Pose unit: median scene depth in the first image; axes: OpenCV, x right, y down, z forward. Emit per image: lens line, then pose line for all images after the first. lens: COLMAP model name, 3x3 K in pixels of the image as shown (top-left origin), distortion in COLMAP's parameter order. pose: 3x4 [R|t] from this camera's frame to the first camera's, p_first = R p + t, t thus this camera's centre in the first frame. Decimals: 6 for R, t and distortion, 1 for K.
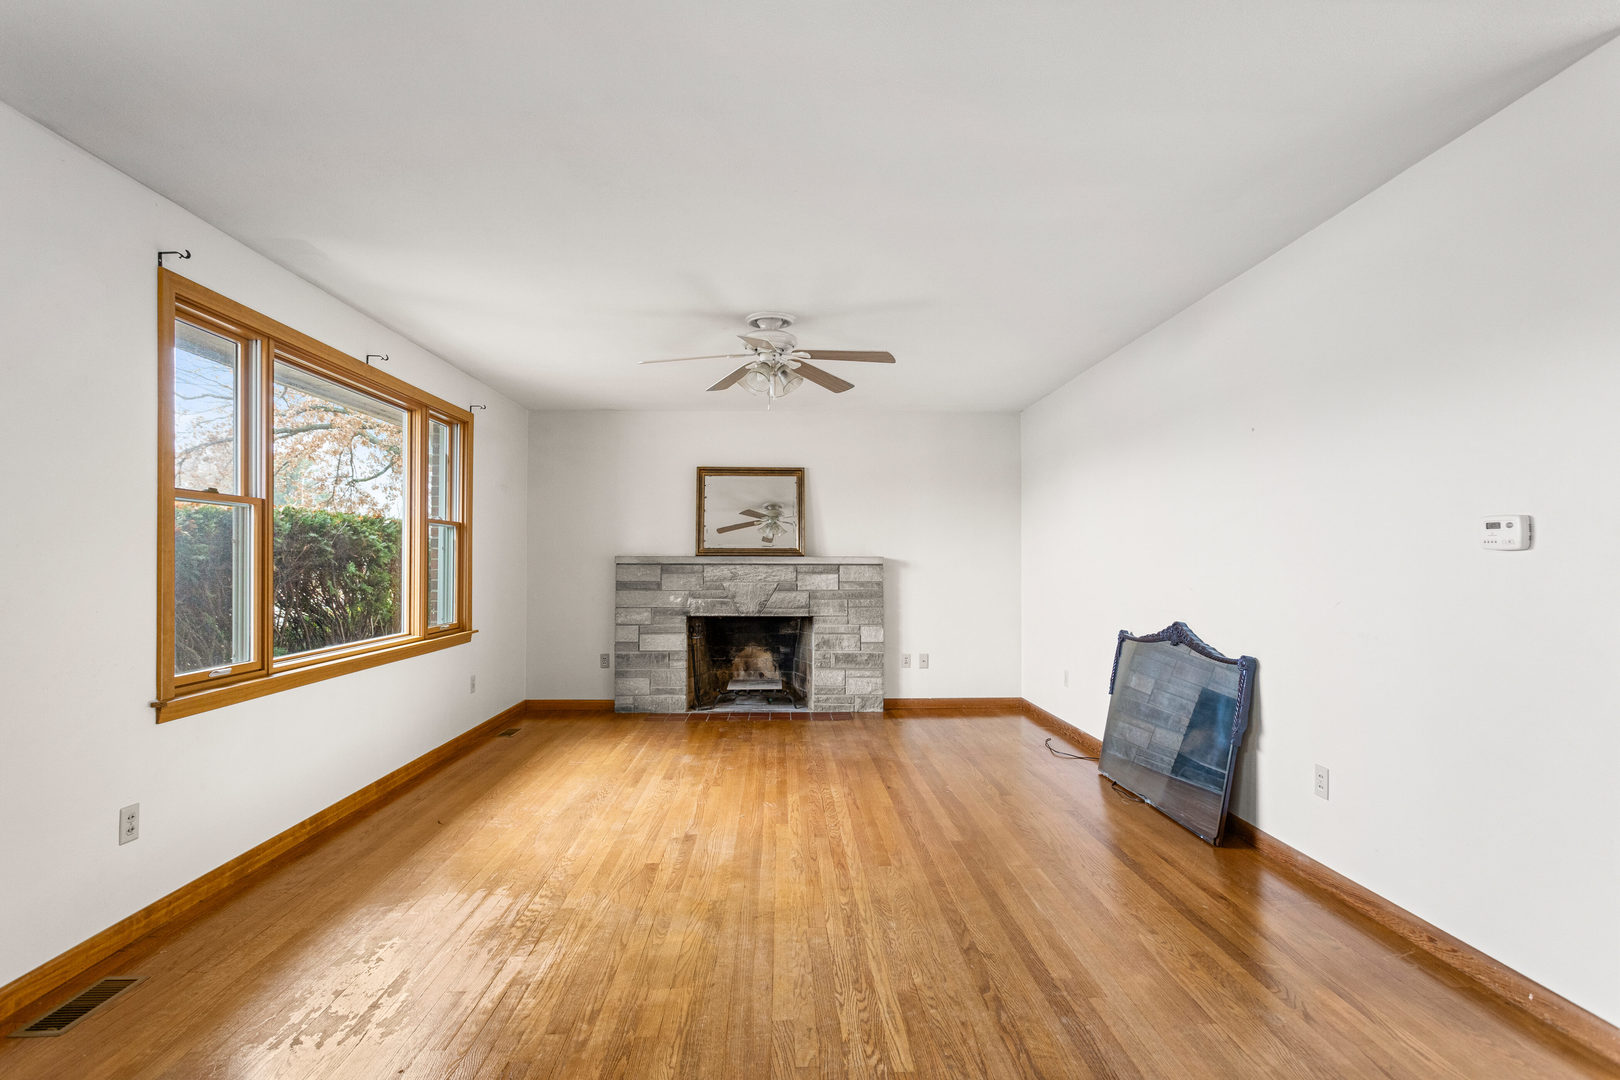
lens RADIAL K [[780.0, 0, 801.6], [0, 780.0, 552.3], [0, 0, 1]] dist [0.002890, 0.000645]
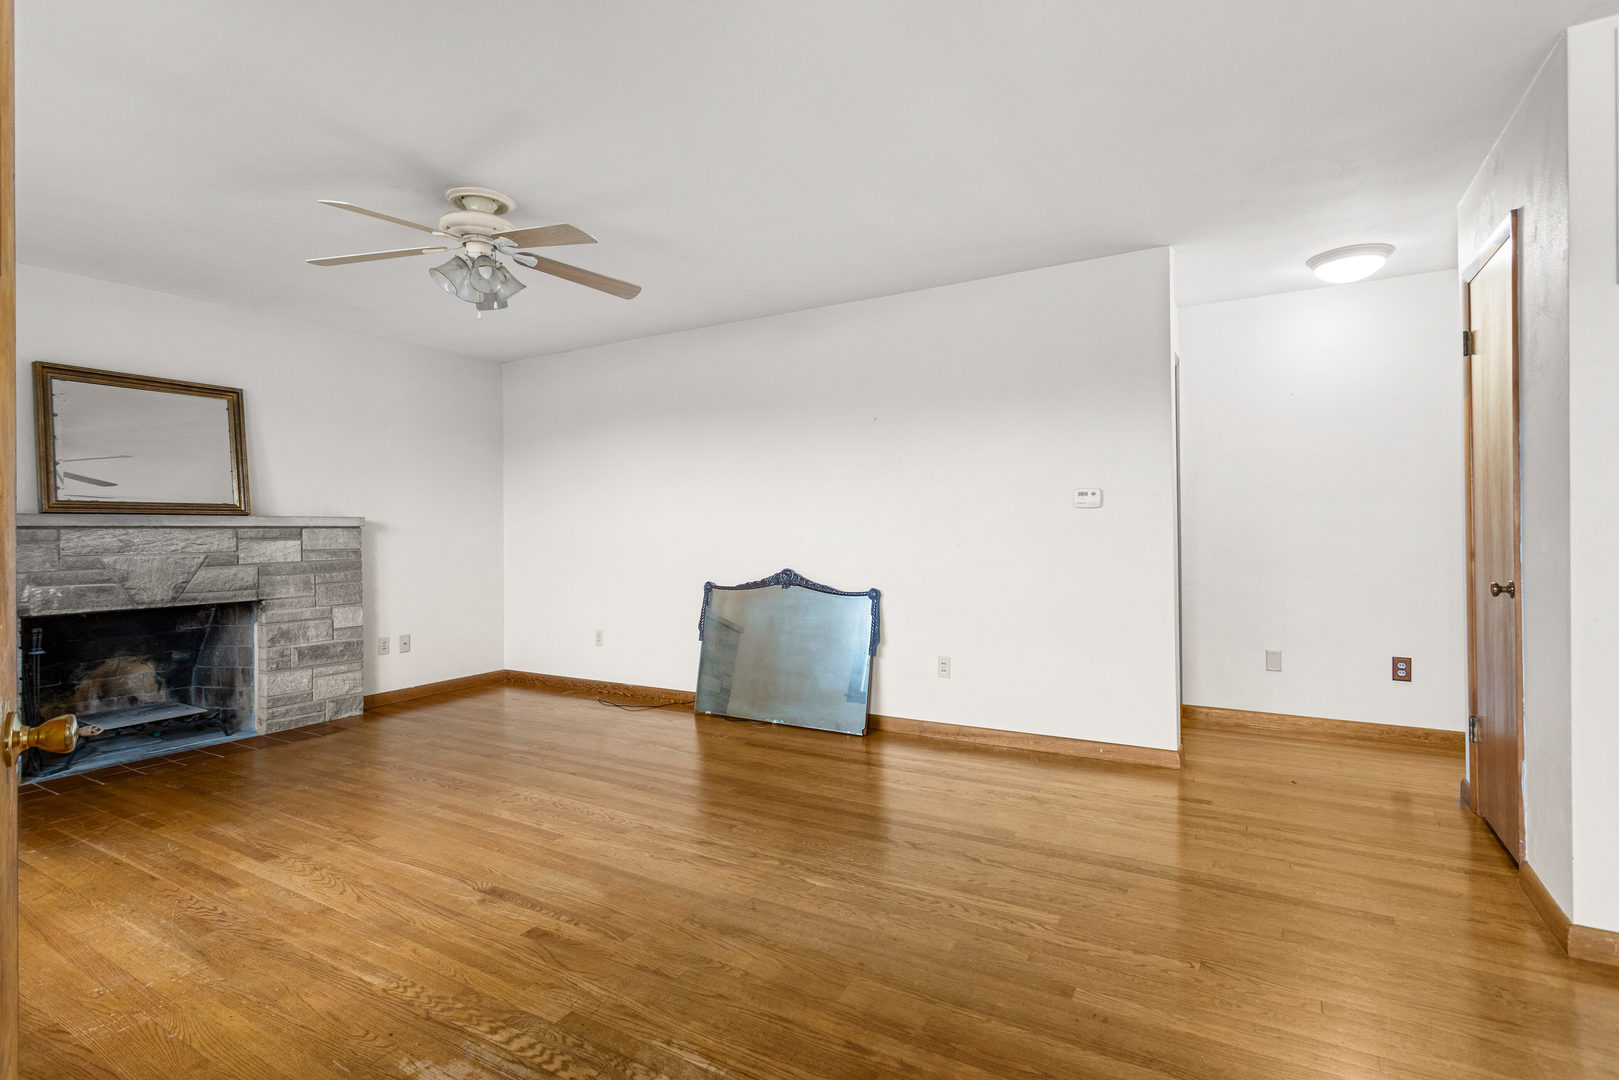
lens RADIAL K [[787.4, 0, 804.7], [0, 787.4, 523.5], [0, 0, 1]] dist [0.004887, 0.000610]
pose [[0.535378, 0.001272, 0.844612, -0.331137], [-0.001440, 0.999999, -0.000593, 0.011934], [-0.844611, -0.000898, 0.535379, 0.197376]]
